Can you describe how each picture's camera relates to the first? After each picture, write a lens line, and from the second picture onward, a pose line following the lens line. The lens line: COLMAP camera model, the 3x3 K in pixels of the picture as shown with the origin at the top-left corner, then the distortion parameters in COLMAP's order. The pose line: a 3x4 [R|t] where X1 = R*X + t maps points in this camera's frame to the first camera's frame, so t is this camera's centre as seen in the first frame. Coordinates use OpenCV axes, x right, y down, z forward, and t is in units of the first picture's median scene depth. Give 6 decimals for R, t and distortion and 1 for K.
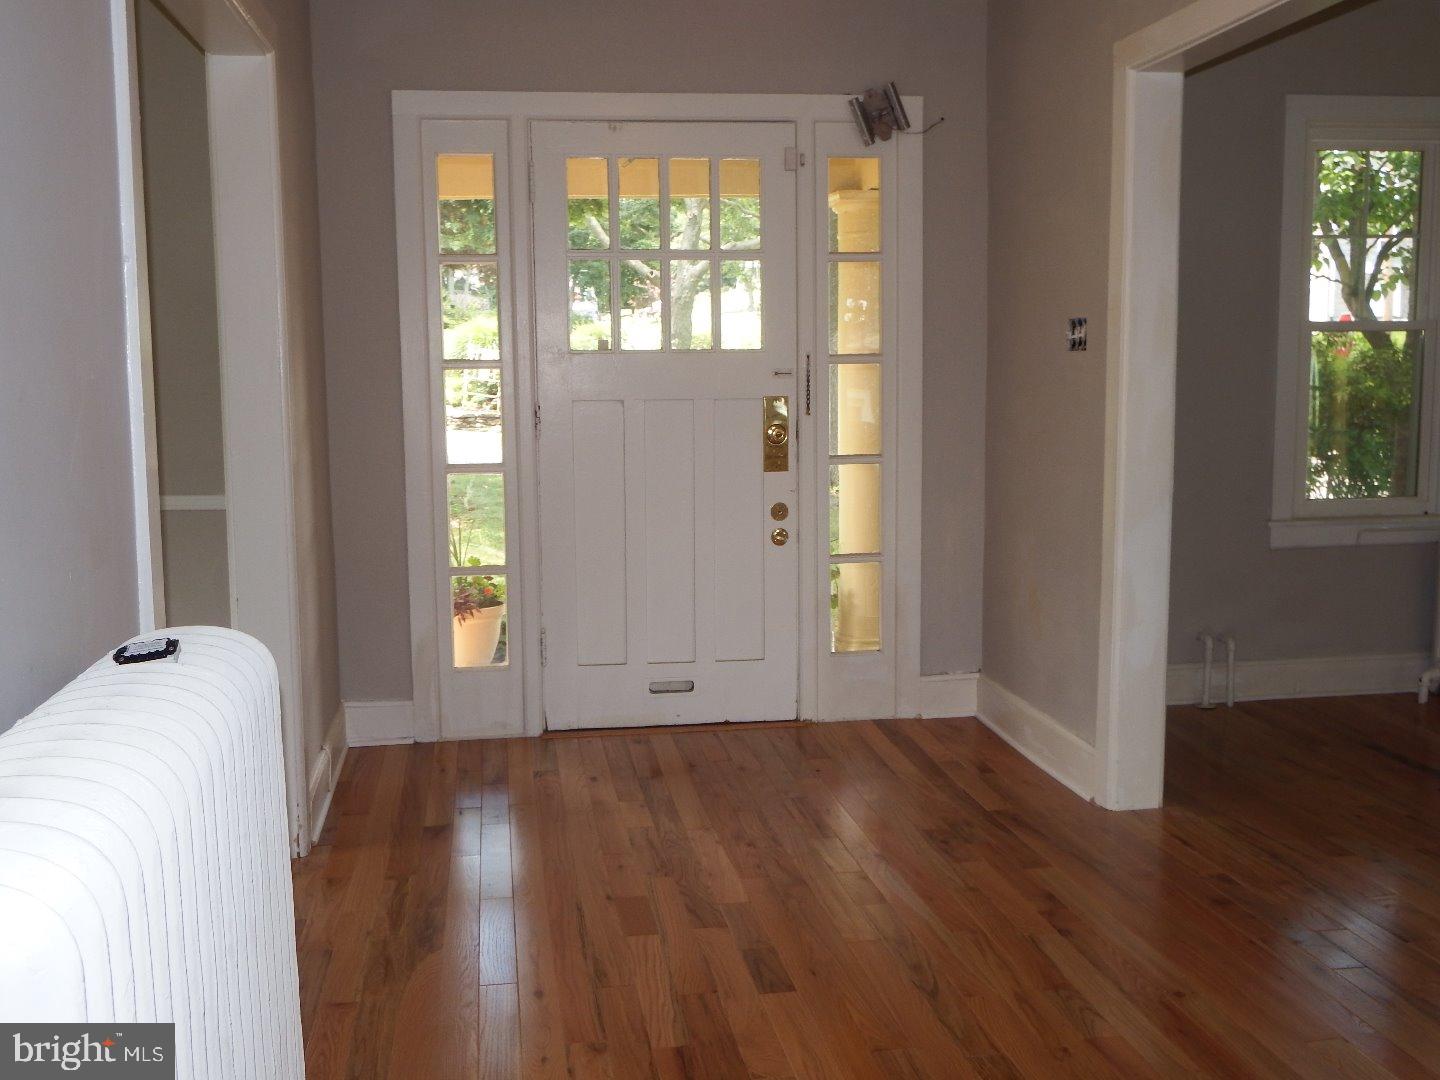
lens RADIAL K [[1451.8, 0, 720.0], [0, 1451.8, 540.0], [0, 0, 1]] dist [-0.007887, -0.006900]
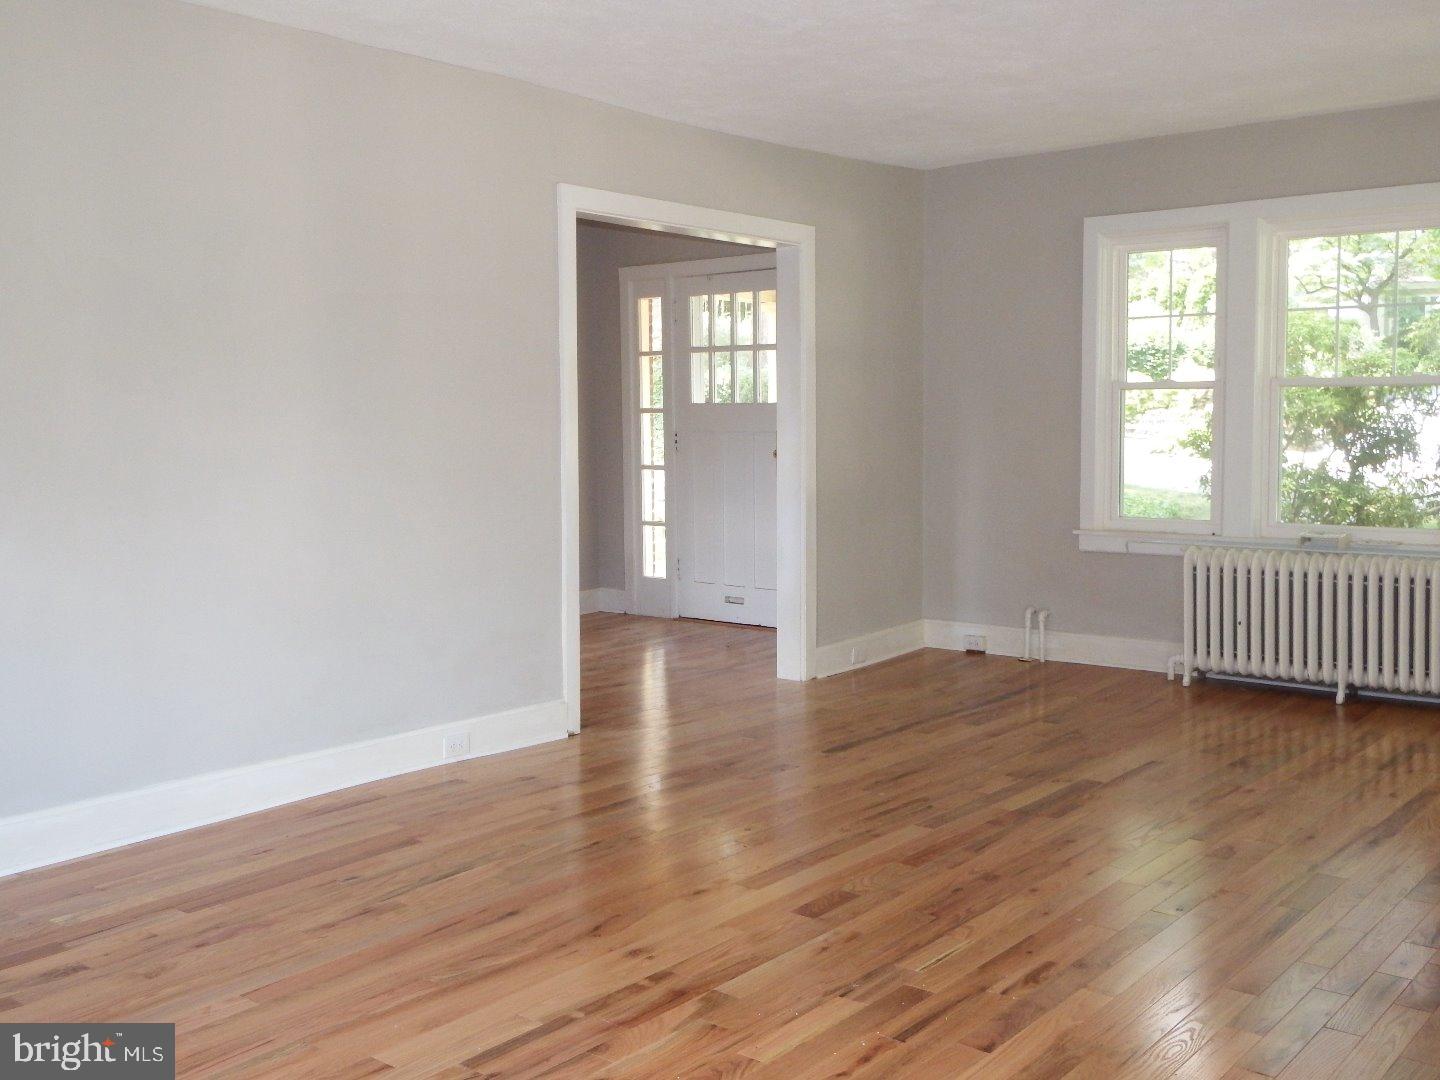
lens RADIAL K [[1451.8, 0, 720.0], [0, 1451.8, 540.0], [0, 0, 1]] dist [-0.007887, -0.006900]
pose [[0.667372, 0.072420, -0.741195, 1.231740], [-0.097585, 0.995183, 0.009371, 0.016348], [0.738303, 0.066076, 0.671225, -0.157366]]
